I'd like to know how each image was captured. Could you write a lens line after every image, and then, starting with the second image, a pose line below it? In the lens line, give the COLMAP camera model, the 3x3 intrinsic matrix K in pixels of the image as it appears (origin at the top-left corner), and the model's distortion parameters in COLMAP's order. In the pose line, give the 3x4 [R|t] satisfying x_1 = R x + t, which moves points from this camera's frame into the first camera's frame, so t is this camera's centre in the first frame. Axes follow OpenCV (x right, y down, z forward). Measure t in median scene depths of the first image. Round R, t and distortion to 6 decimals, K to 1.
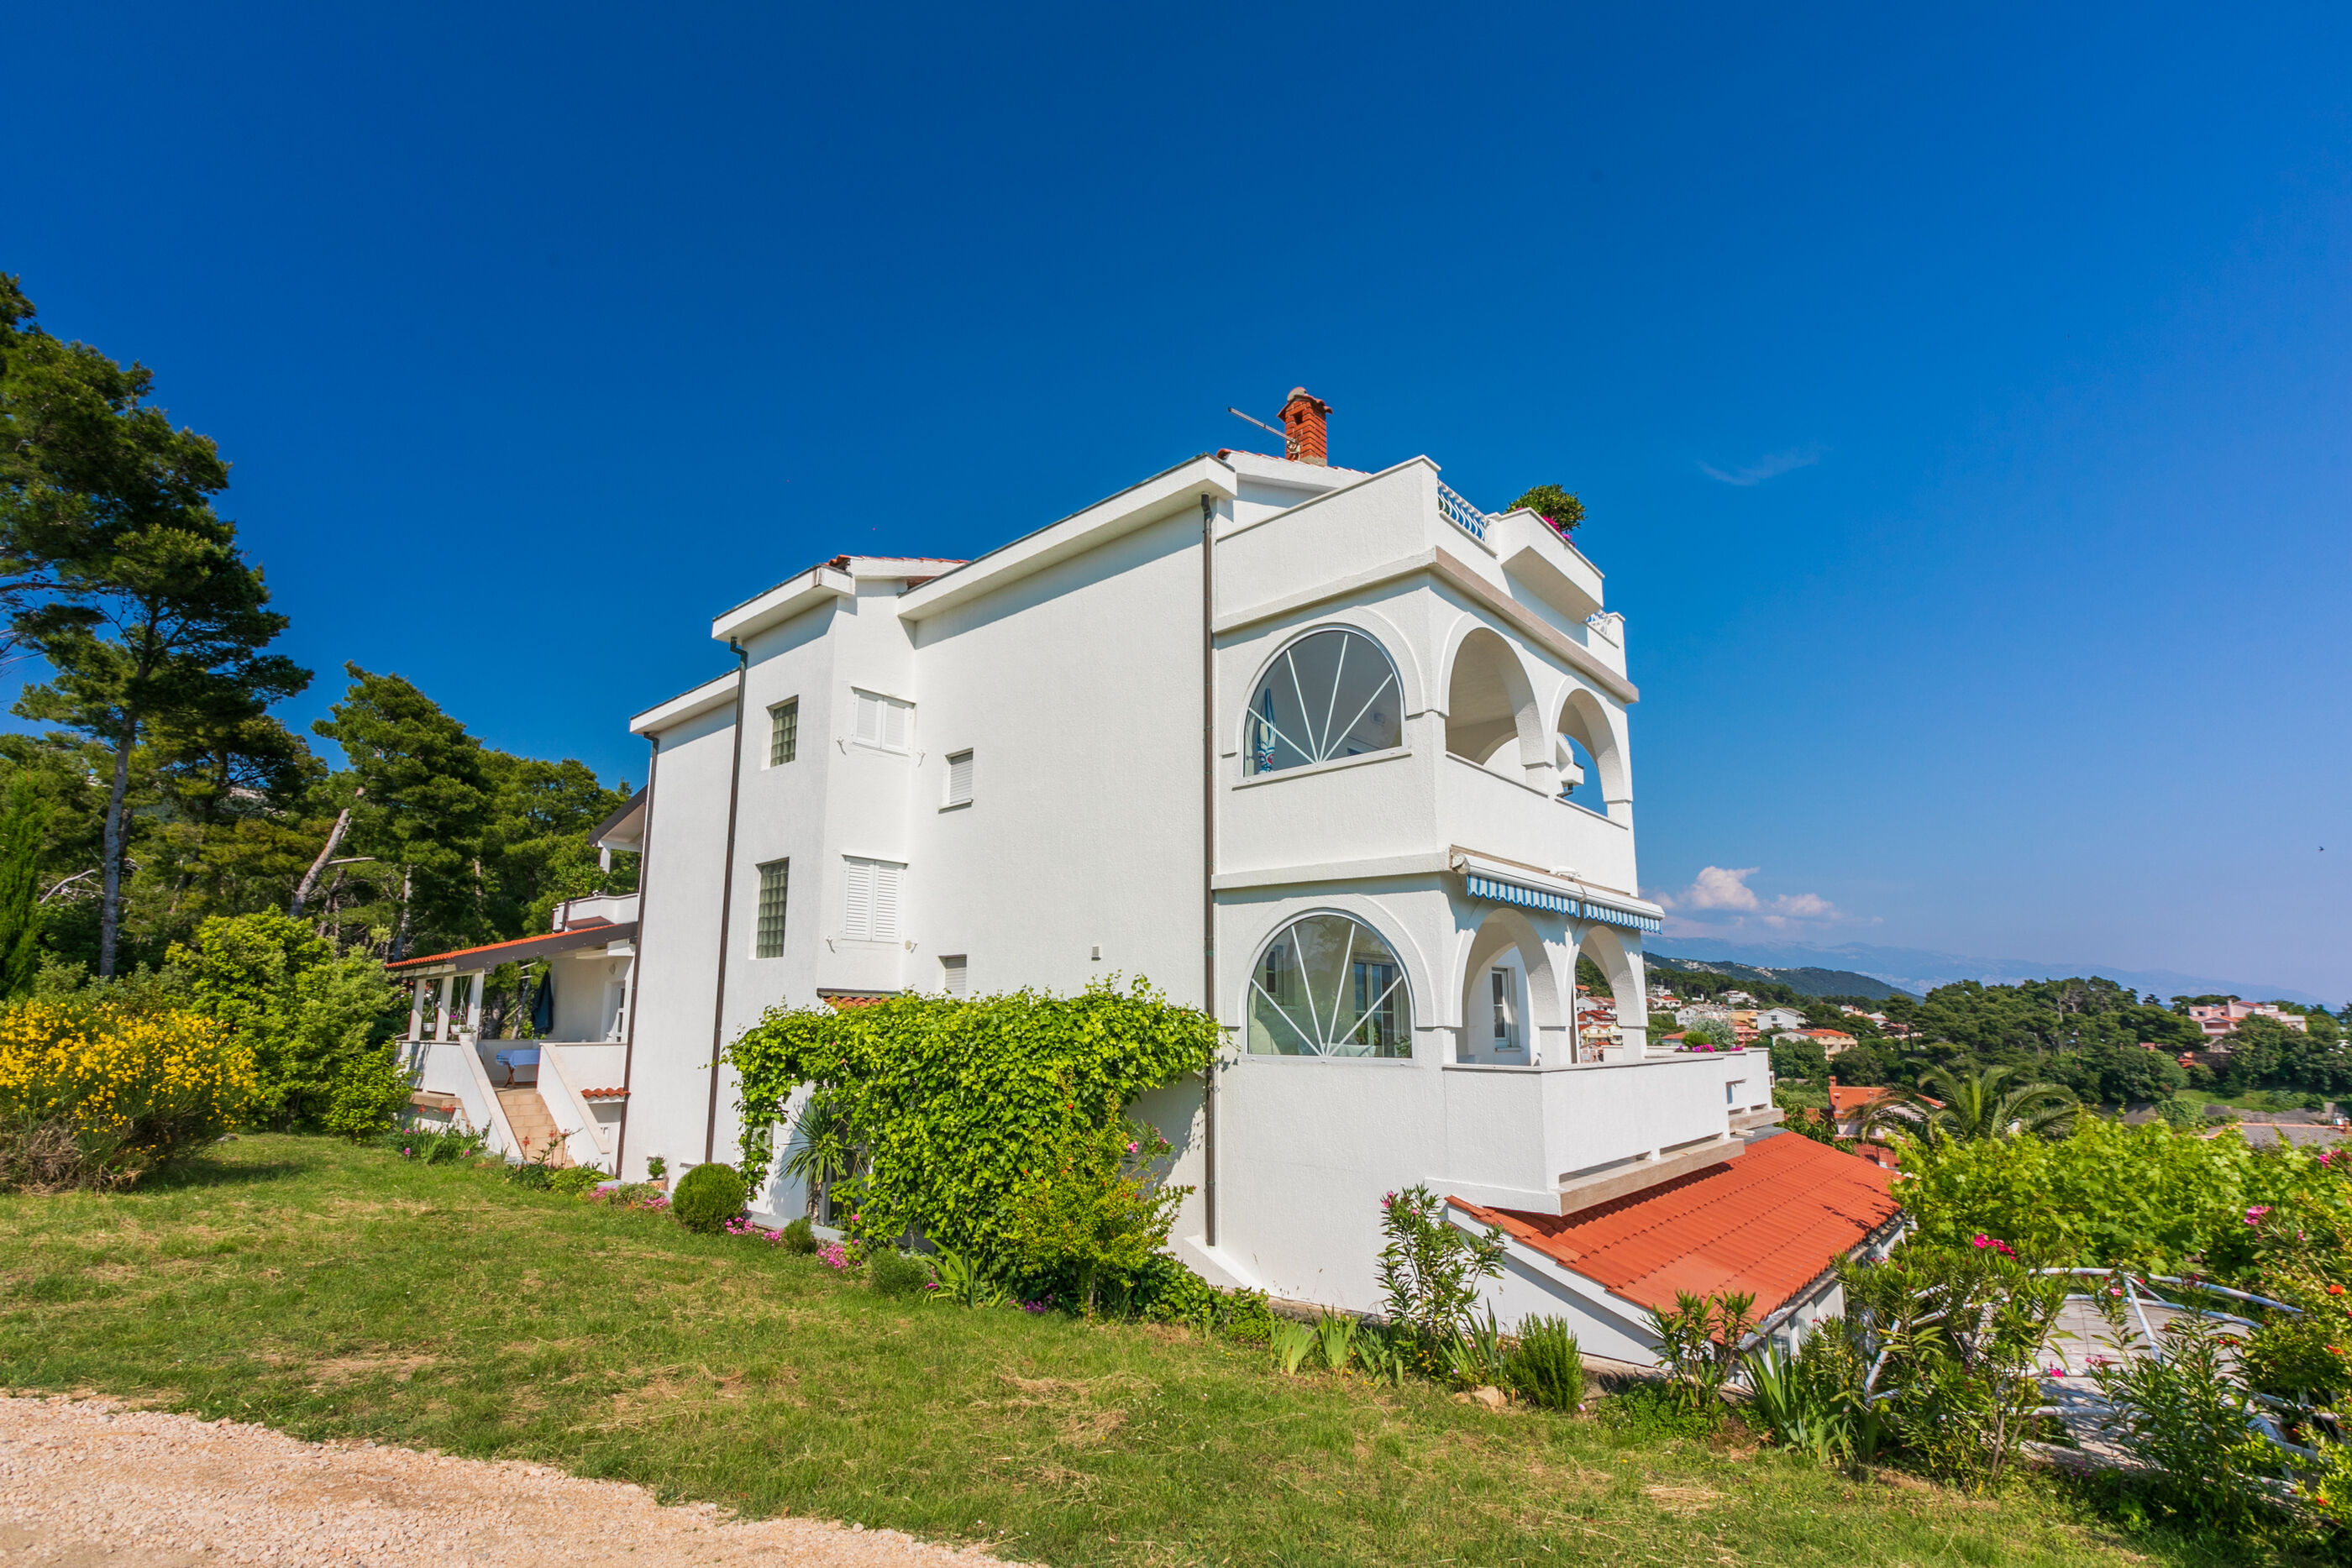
lens RADIAL K [[1066.4, 0, 1191.3], [0, 1066.4, 789.0], [0, 0, 1]] dist [0.000944, 0.000557]
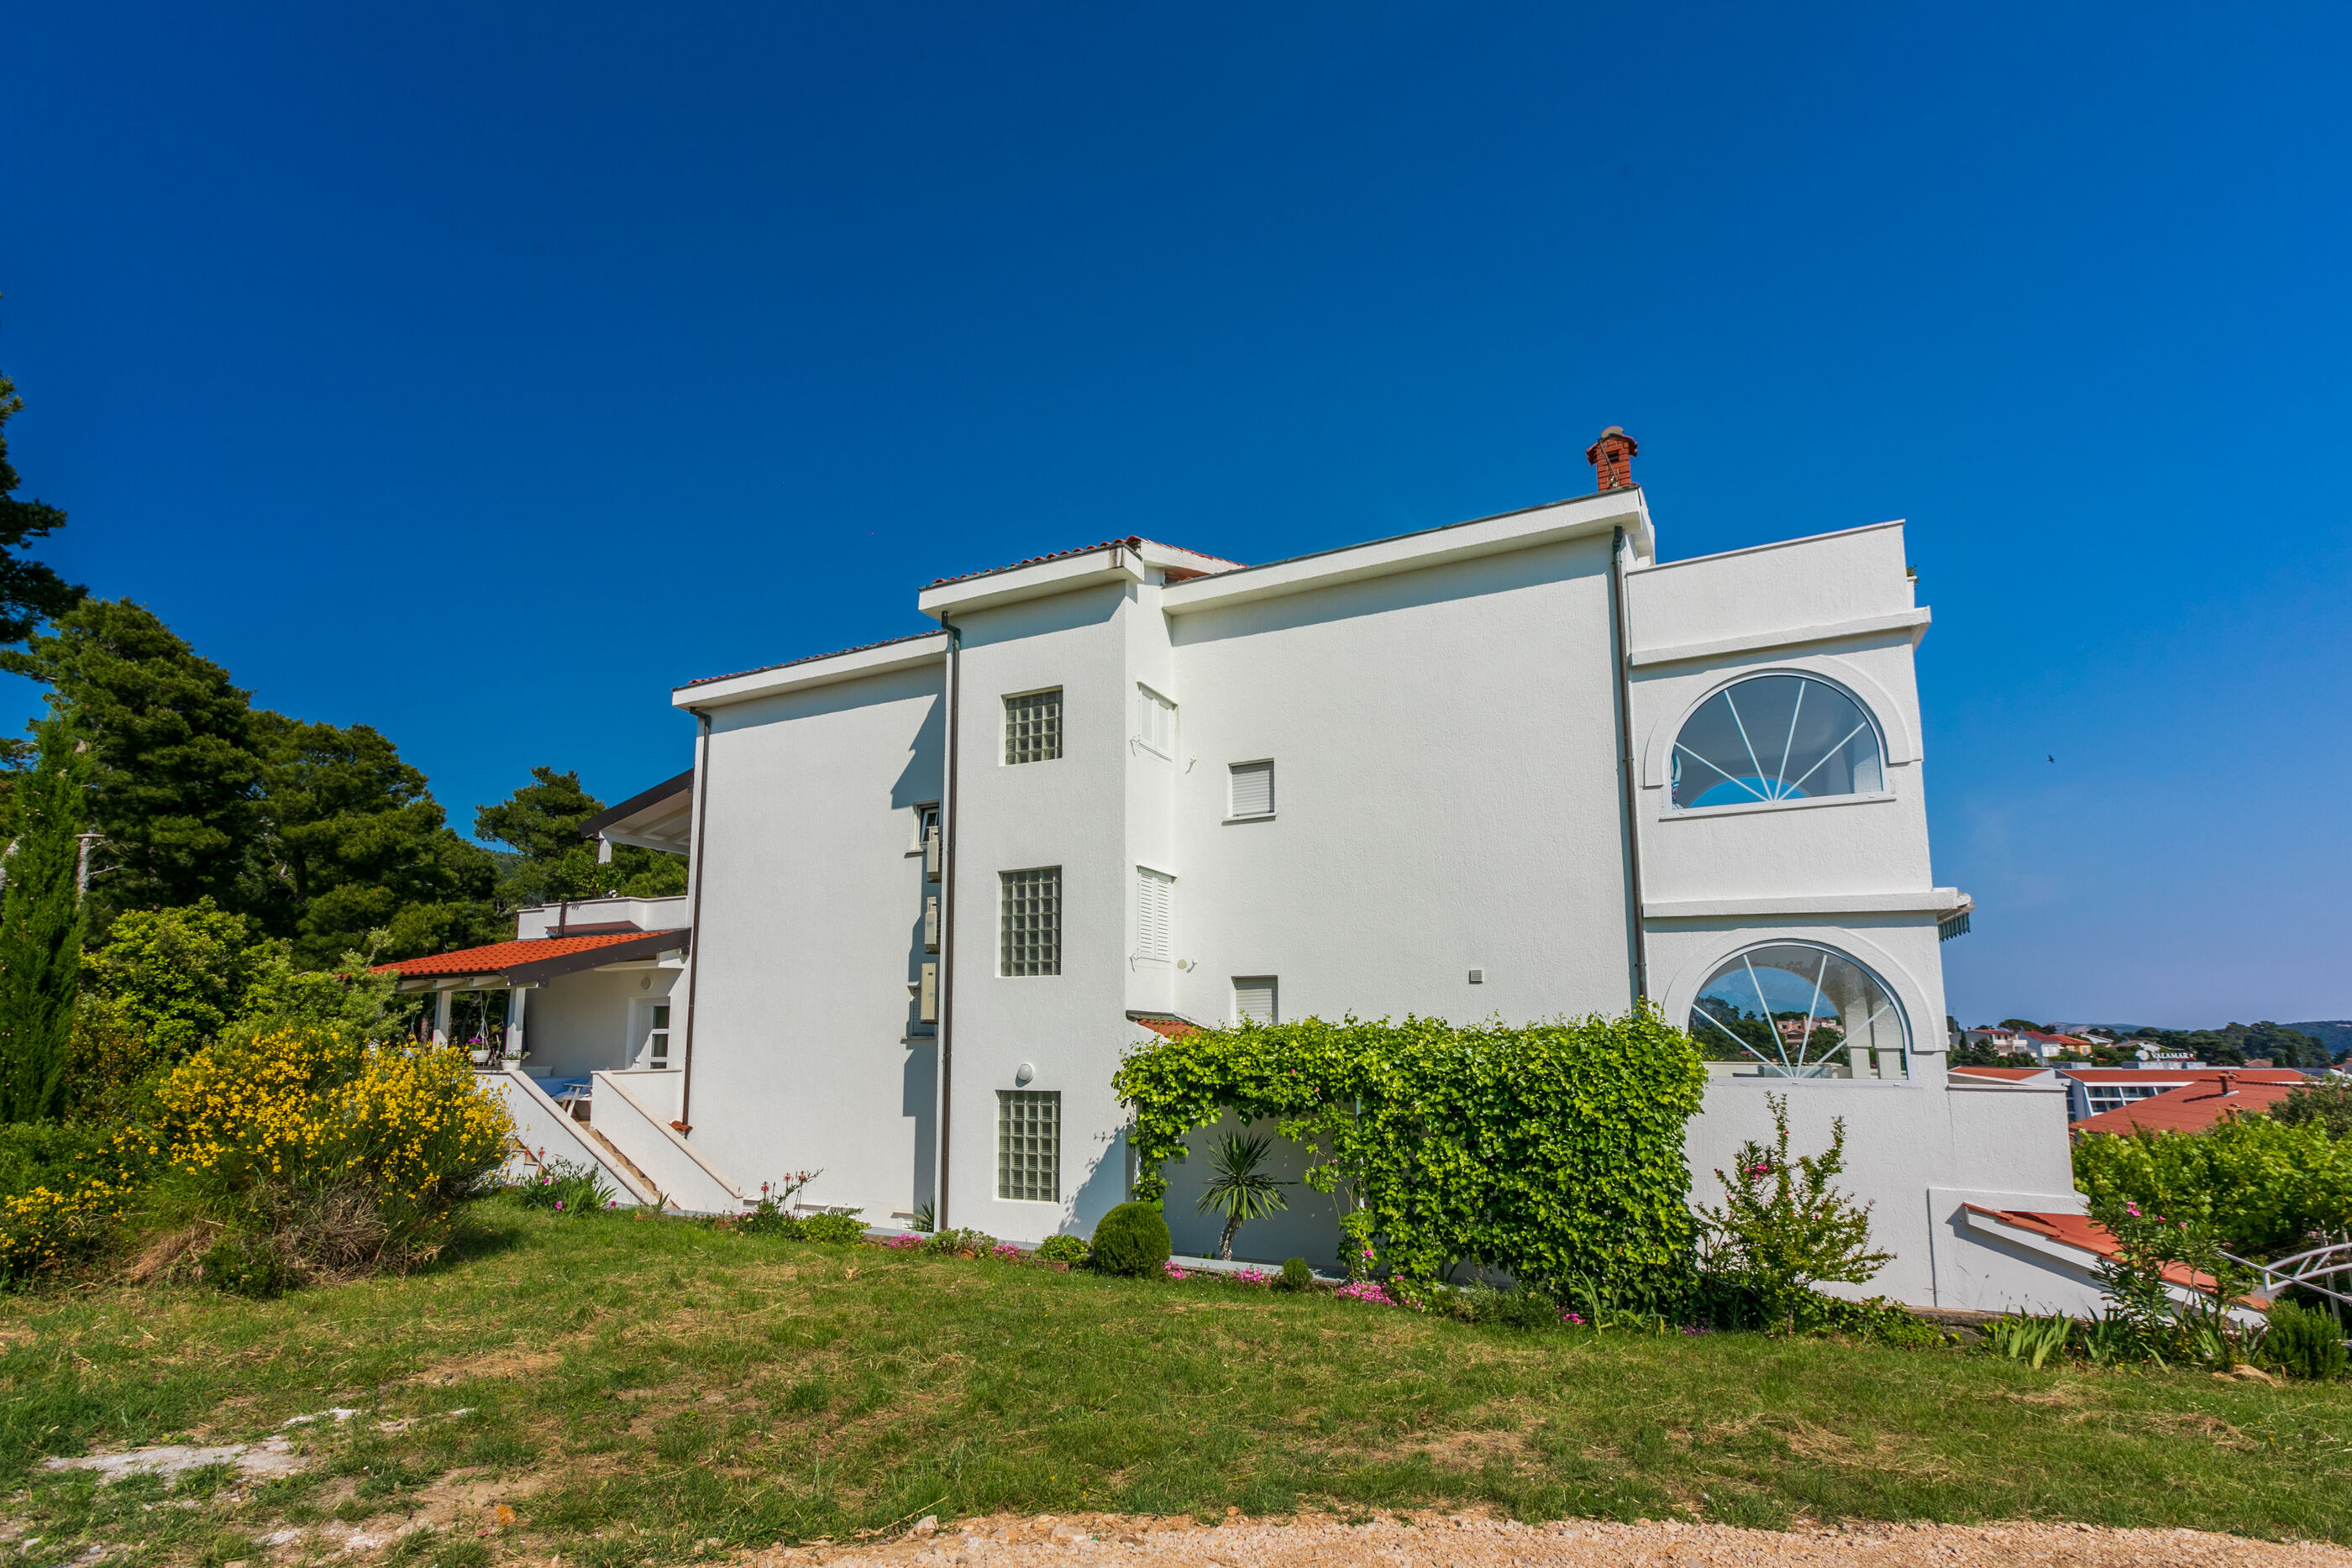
lens RADIAL K [[1066.4, 0, 1211.4], [0, 1066.4, 849.2], [0, 0, 1]] dist [0.000944, 0.000557]
pose [[0.963113, 0.043246, 0.265599, -0.483964], [-0.054276, 0.997936, 0.034327, 0.011776], [-0.263566, -0.047477, 0.963472, 0.093207]]
